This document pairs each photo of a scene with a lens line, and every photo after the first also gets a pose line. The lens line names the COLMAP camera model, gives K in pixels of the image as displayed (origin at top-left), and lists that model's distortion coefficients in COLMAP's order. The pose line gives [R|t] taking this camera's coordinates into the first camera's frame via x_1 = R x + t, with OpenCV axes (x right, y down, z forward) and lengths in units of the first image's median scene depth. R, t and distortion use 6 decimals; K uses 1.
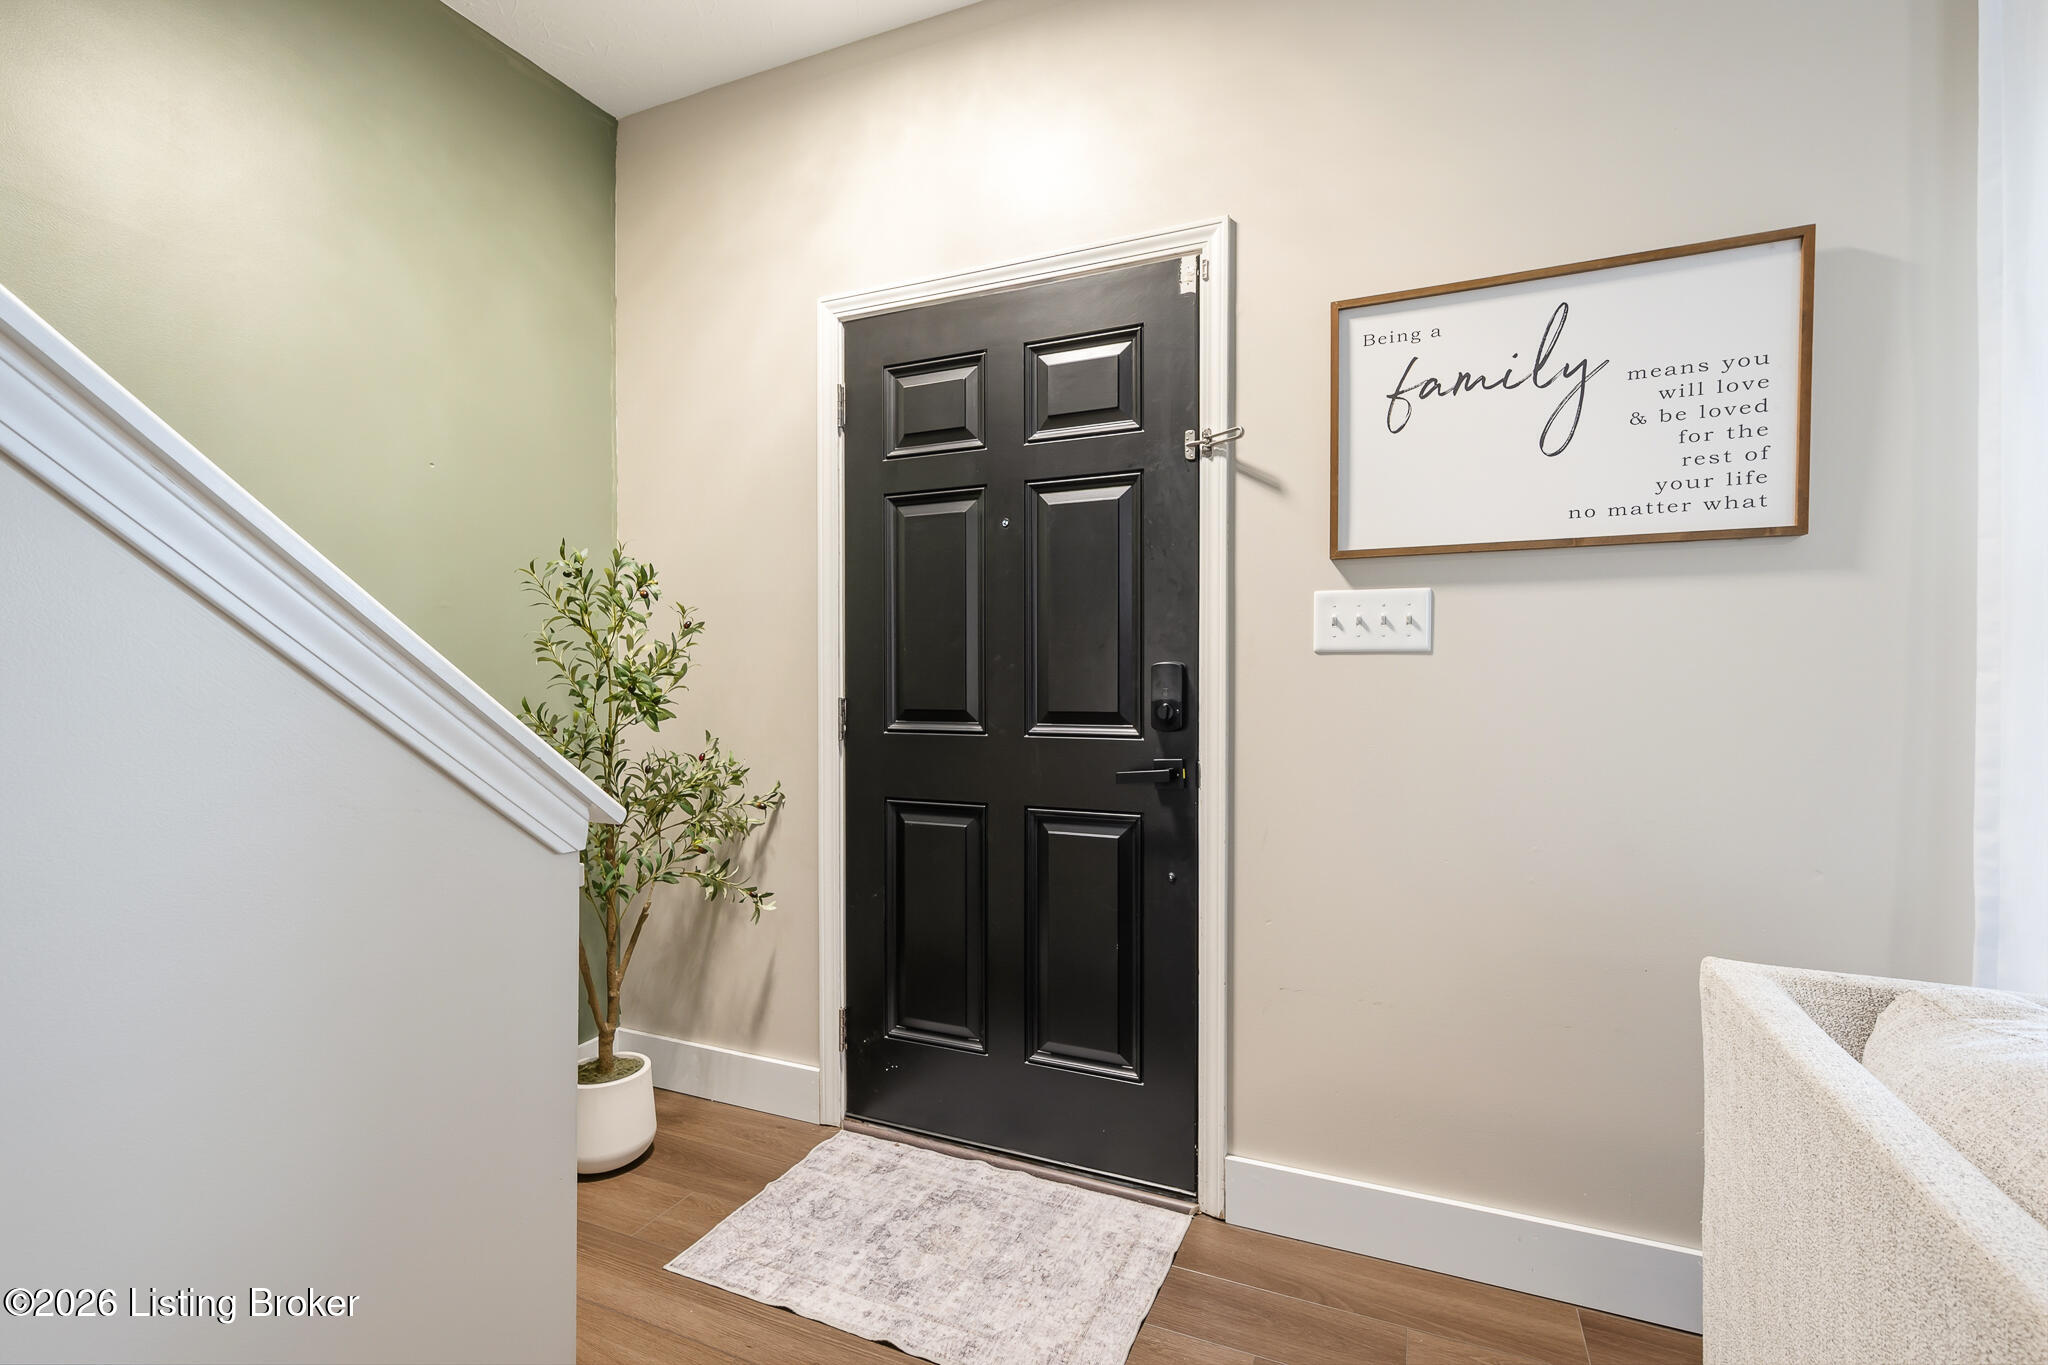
lens RADIAL K [[926.6, 0, 1030.7], [0, 926.6, 693.4], [0, 0, 1]] dist [0.001451, -0.000171]
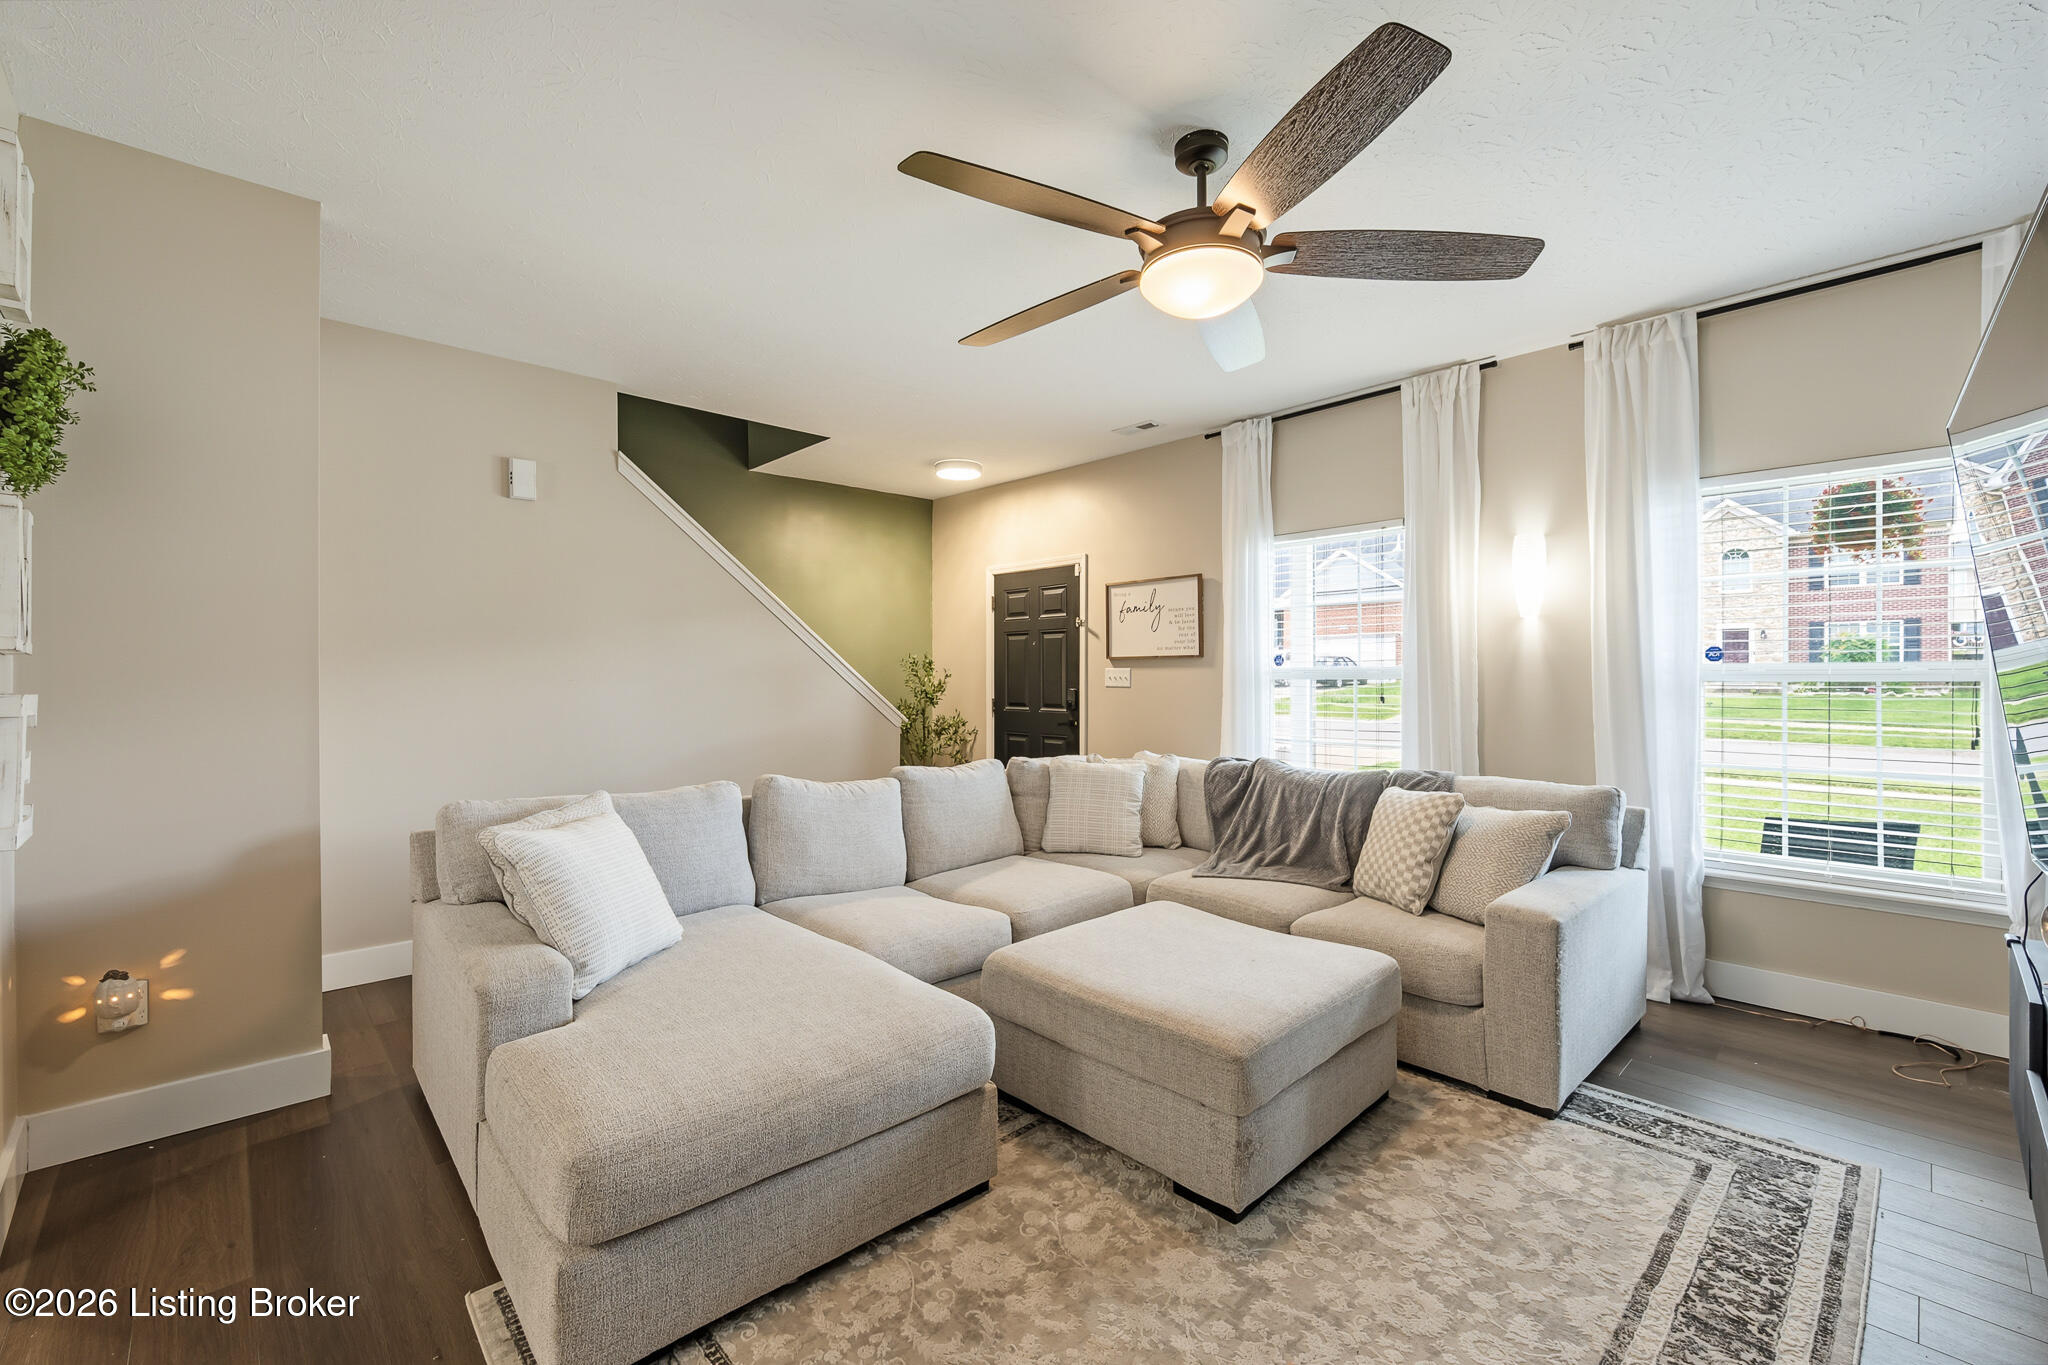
lens RADIAL K [[825.5, 0, 1021.7], [0, 825.5, 689.1], [0, 0, 1]] dist [-0.001570, -0.000647]
pose [[0.920146, 0.005353, -0.391539, 1.093714], [-0.003397, 0.999978, 0.005689, -0.047822], [0.391561, -0.003904, 0.920144, -1.690079]]
